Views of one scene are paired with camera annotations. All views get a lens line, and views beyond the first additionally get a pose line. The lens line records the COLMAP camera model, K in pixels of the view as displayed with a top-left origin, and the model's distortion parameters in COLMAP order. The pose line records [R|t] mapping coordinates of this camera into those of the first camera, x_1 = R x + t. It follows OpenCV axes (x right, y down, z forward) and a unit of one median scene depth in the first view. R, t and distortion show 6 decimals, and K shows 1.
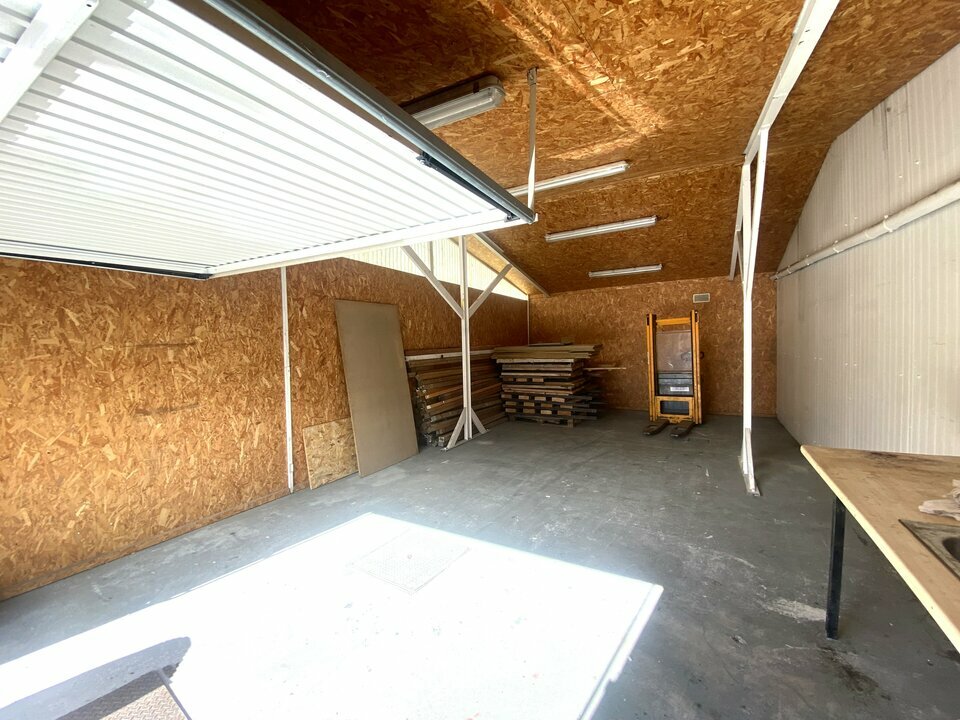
lens RADIAL K [[397.4, 0, 482.4], [0, 397.4, 352.0], [0, 0, 1]] dist [0.065626, -0.044945]
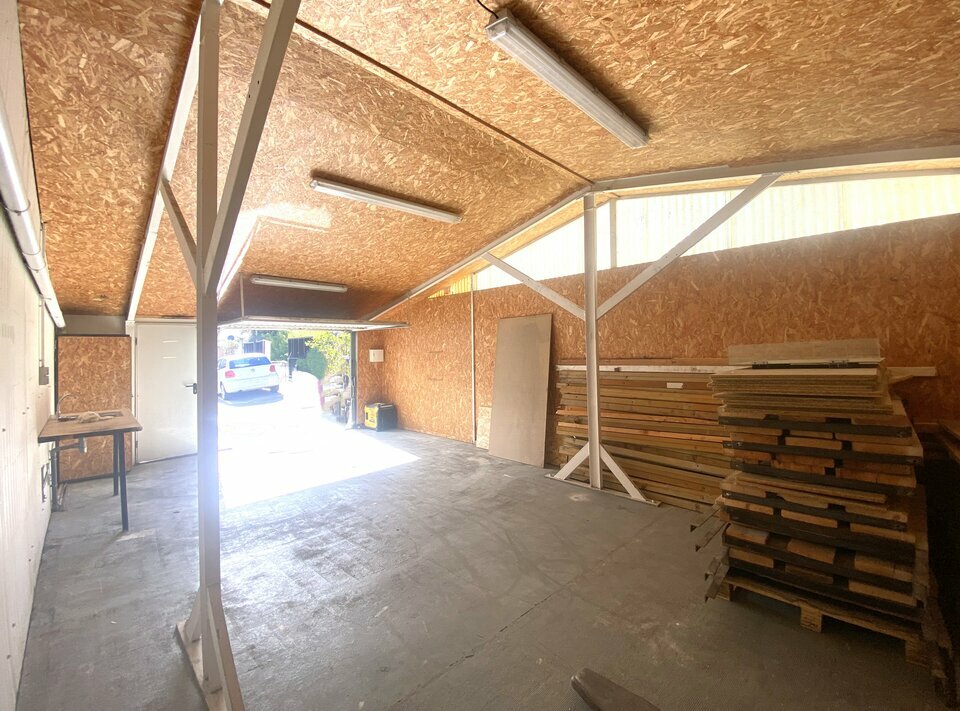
lens RADIAL K [[387.0, 0, 480.0], [0, 387.0, 355.5], [0, 0, 1]] dist [0.000203, 0.000020]
pose [[-0.295366, 0.024624, -0.955067, 0.736945], [-0.007391, 0.999579, 0.028058, -0.036199], [0.955356, 0.015346, -0.295060, 1.099056]]
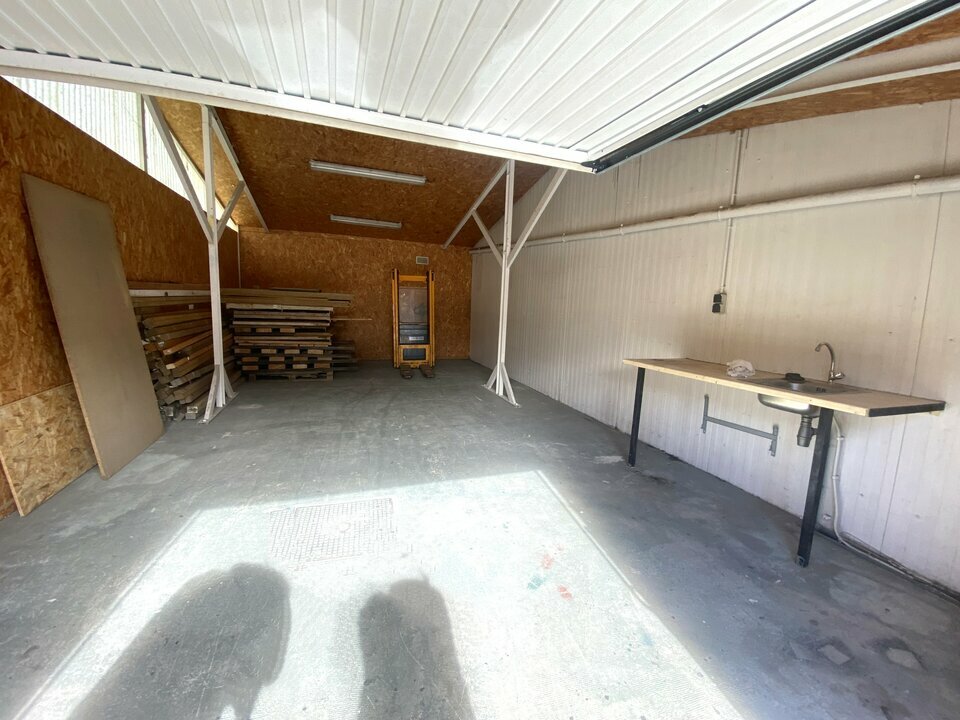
lens RADIAL K [[397.4, 0, 482.4], [0, 397.4, 352.0], [0, 0, 1]] dist [0.065626, -0.044945]
pose [[0.659086, -0.039351, 0.751038, -0.311901], [-0.039117, 0.995485, 0.086486, 0.032727], [-0.751050, -0.086380, 0.654570, 0.140422]]
